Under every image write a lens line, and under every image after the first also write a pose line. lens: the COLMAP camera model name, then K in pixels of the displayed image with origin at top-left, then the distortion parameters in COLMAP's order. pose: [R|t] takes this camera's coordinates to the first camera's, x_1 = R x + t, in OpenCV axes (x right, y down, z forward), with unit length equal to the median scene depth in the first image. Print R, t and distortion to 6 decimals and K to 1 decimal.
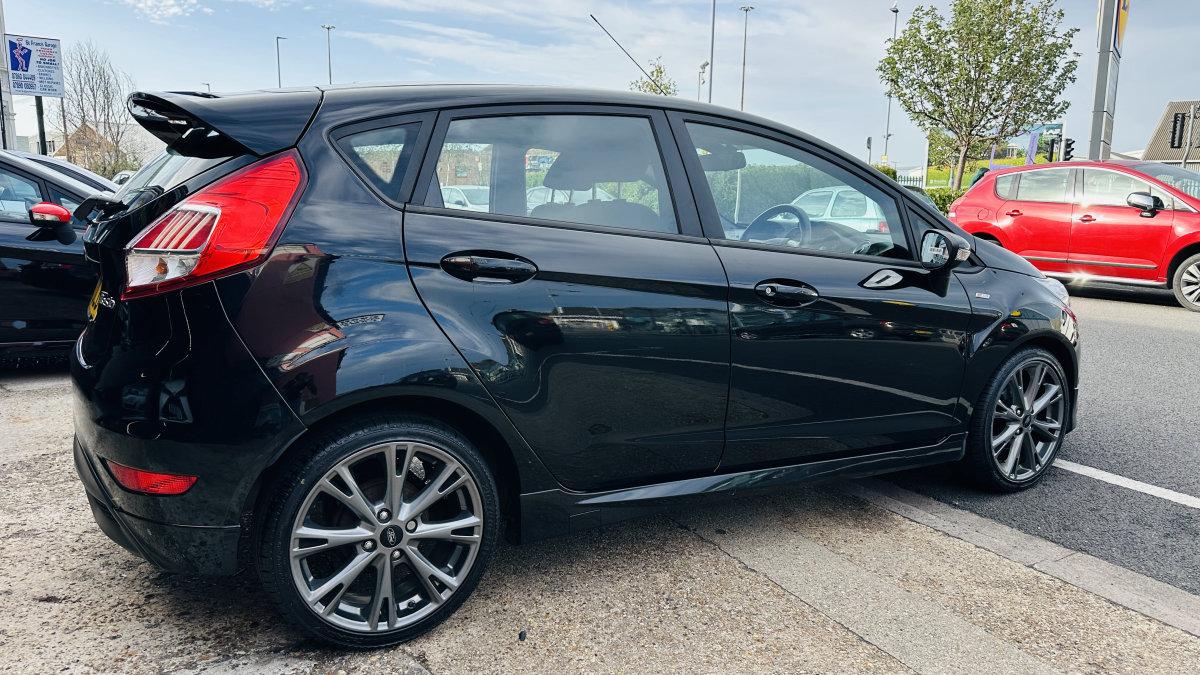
lens RADIAL K [[842.7, 0, 597.9], [0, 842.7, 338.0], [0, 0, 1]] dist [0.046328, -0.056861]
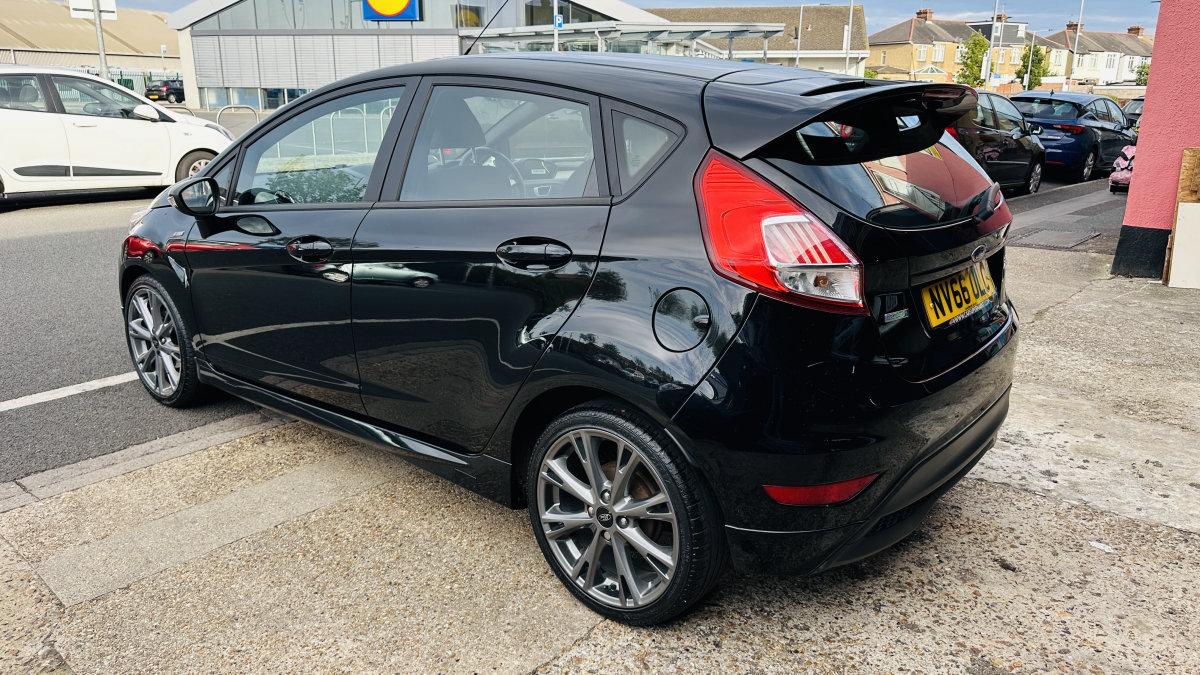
lens RADIAL K [[842.7, 0, 597.9], [0, 842.7, 338.0], [0, 0, 1]] dist [0.046328, -0.056861]
pose [[-0.340208, -0.277339, 0.898522, -0.346213], [0.141181, 0.929624, 0.340394, -0.101703], [-0.929692, 0.242659, -0.277110, 0.437450]]
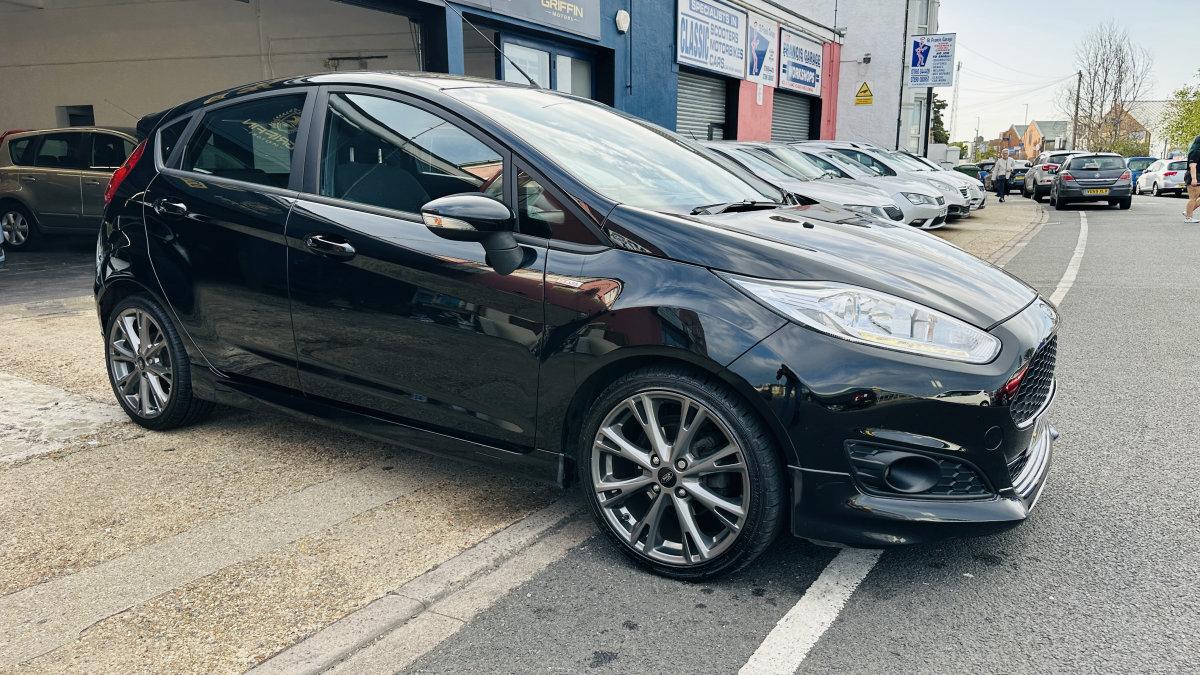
lens RADIAL K [[836.2, 0, 604.9], [0, 836.2, 365.3], [0, 0, 1]] dist [0.063605, -0.068887]
pose [[0.457901, 0.182603, -0.870048, 0.383008], [-0.136093, 0.981540, 0.134378, -0.027182], [0.878525, 0.056876, 0.474299, 0.231727]]
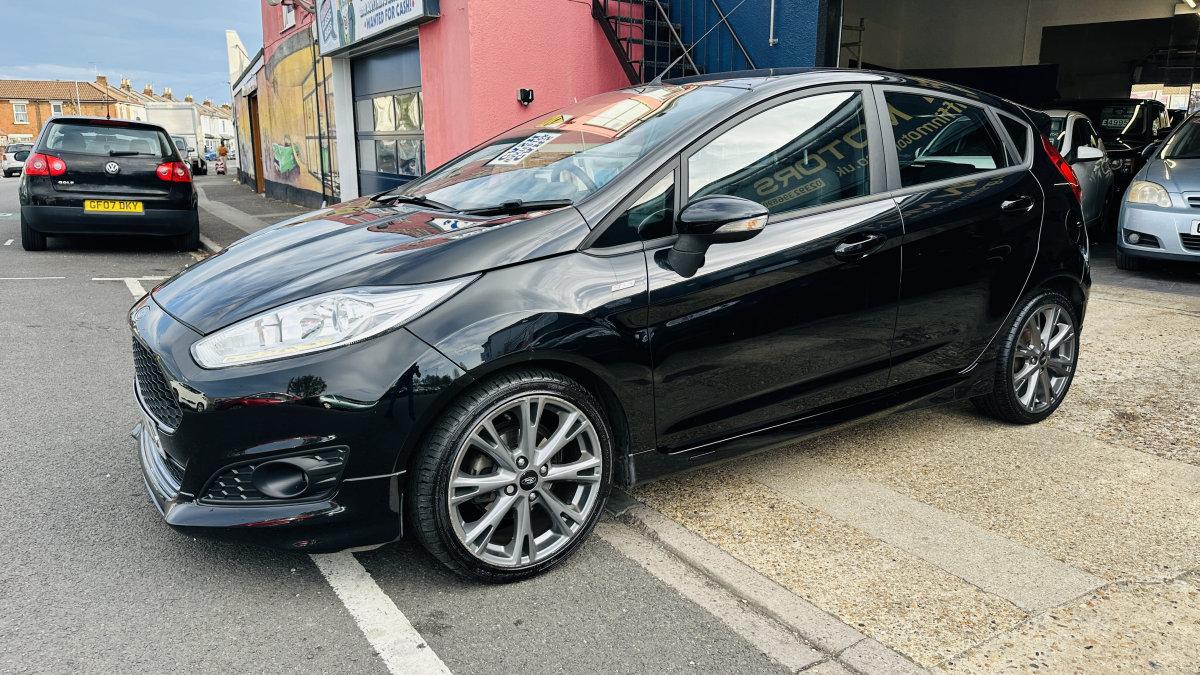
lens RADIAL K [[845.4, 0, 604.9], [0, 845.4, 349.2], [0, 0, 1]] dist [0.110120, -0.150137]
pose [[-0.998078, -0.008766, -0.061353, 0.083350], [-0.031685, 0.922967, 0.383572, -0.125462], [0.053265, 0.384778, -0.921471, 0.741118]]
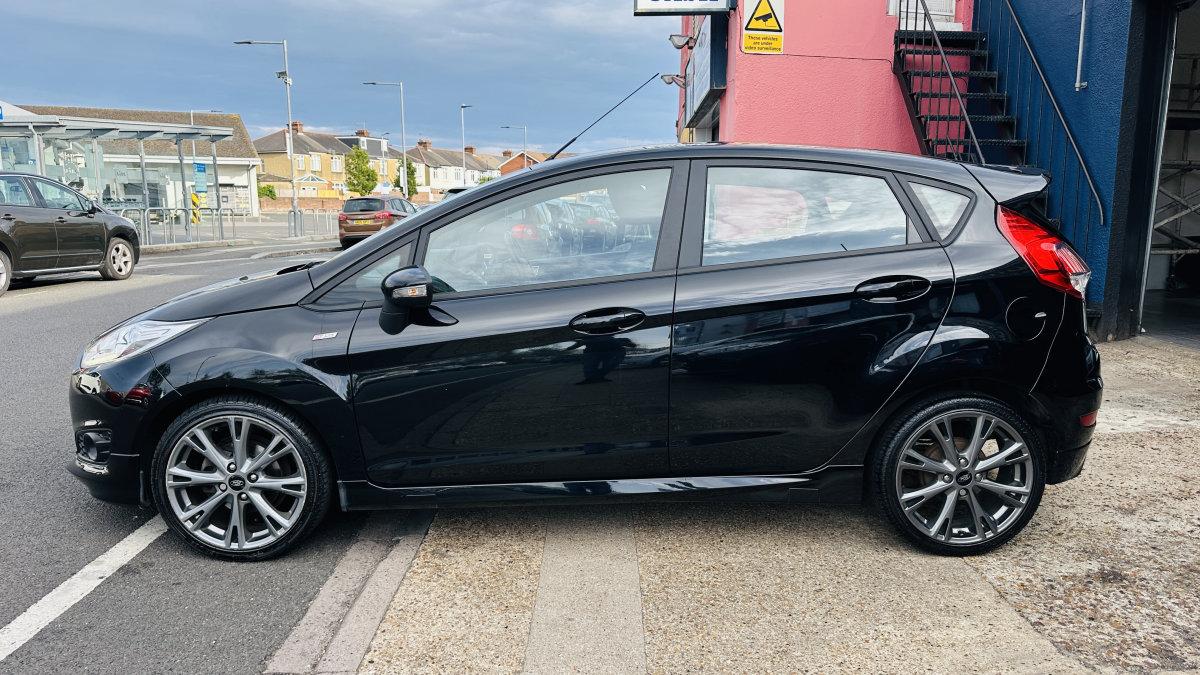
lens RADIAL K [[851.1, 0, 587.4], [0, 851.1, 356.4], [0, 0, 1]] dist [0.069696, -0.105783]
pose [[-0.862802, -0.103113, 0.494915, -0.179808], [0.069876, 0.945257, 0.318757, -0.130715], [-0.500690, 0.309607, -0.808365, 0.702851]]
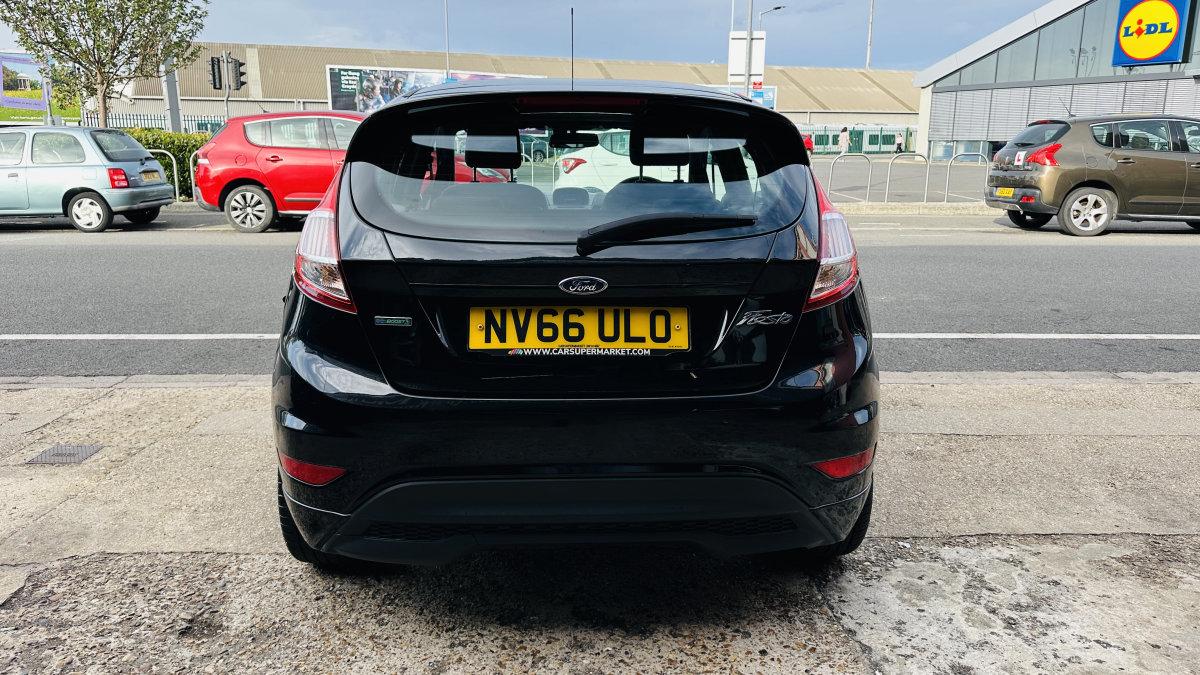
lens RADIAL K [[840.8, 0, 603.4], [0, 840.8, 329.6], [0, 0, 1]] dist [0.074002, -0.096649]
pose [[0.467360, -0.201565, 0.860783, -0.336971], [0.144258, 0.977999, 0.150688, -0.045458], [-0.872218, 0.053749, 0.486155, 0.155446]]
